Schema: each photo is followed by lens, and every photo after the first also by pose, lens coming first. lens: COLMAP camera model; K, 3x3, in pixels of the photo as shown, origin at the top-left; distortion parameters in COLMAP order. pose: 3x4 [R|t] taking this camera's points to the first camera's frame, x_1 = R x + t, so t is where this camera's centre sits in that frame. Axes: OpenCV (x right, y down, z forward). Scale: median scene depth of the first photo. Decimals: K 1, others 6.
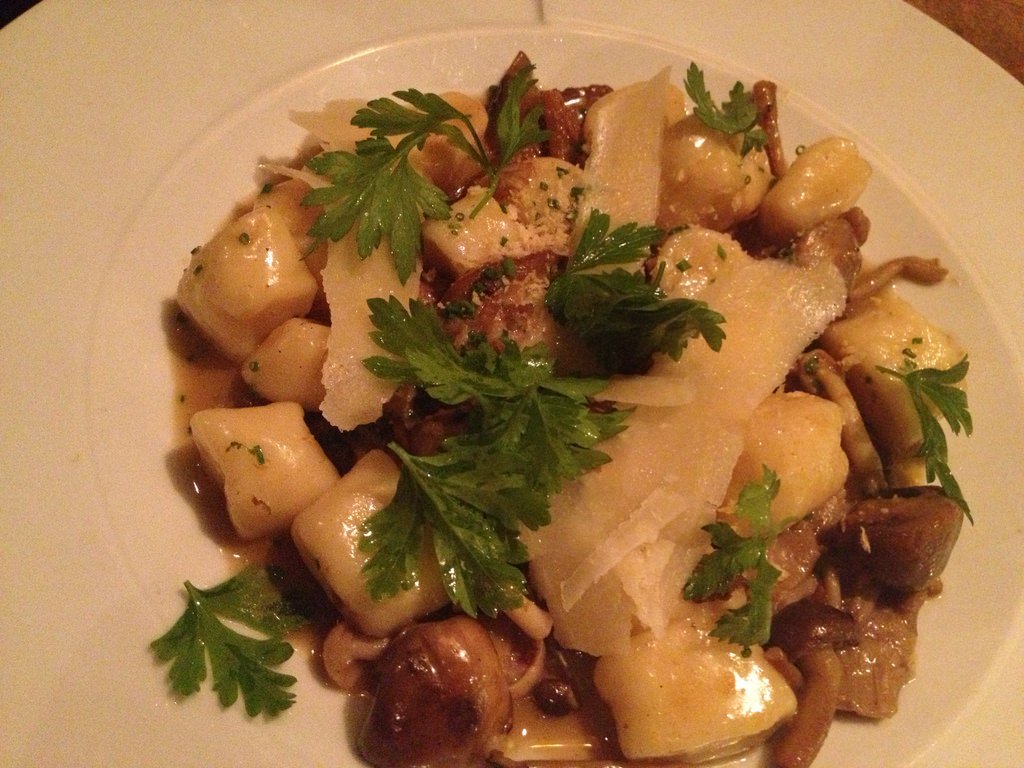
lens RADIAL K [[980.6, 0, 512.0], [0, 980.6, 384.0], [0, 0, 1]] dist [0.207699, -0.548175]
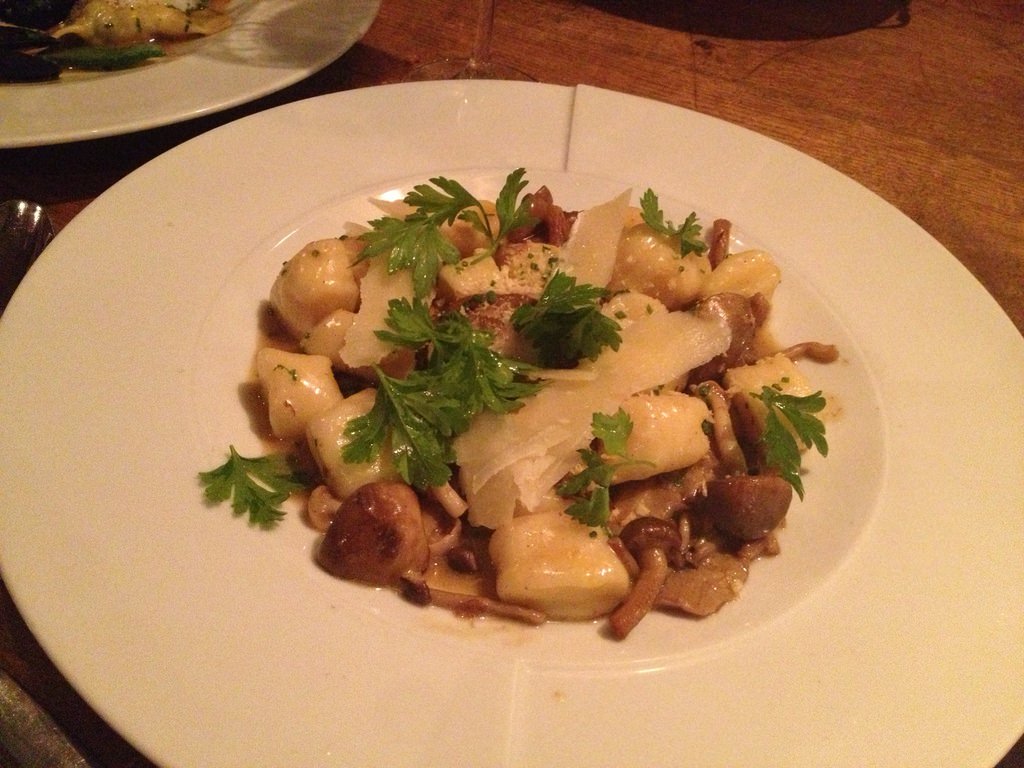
lens RADIAL K [[980.6, 0, 512.0], [0, 980.6, 384.0], [0, 0, 1]] dist [0.207699, -0.548175]
pose [[0.981489, 0.094889, -0.166362, 0.296227], [-0.133526, 0.961742, -0.239212, 0.366479], [0.137299, 0.256997, 0.956609, -0.361473]]
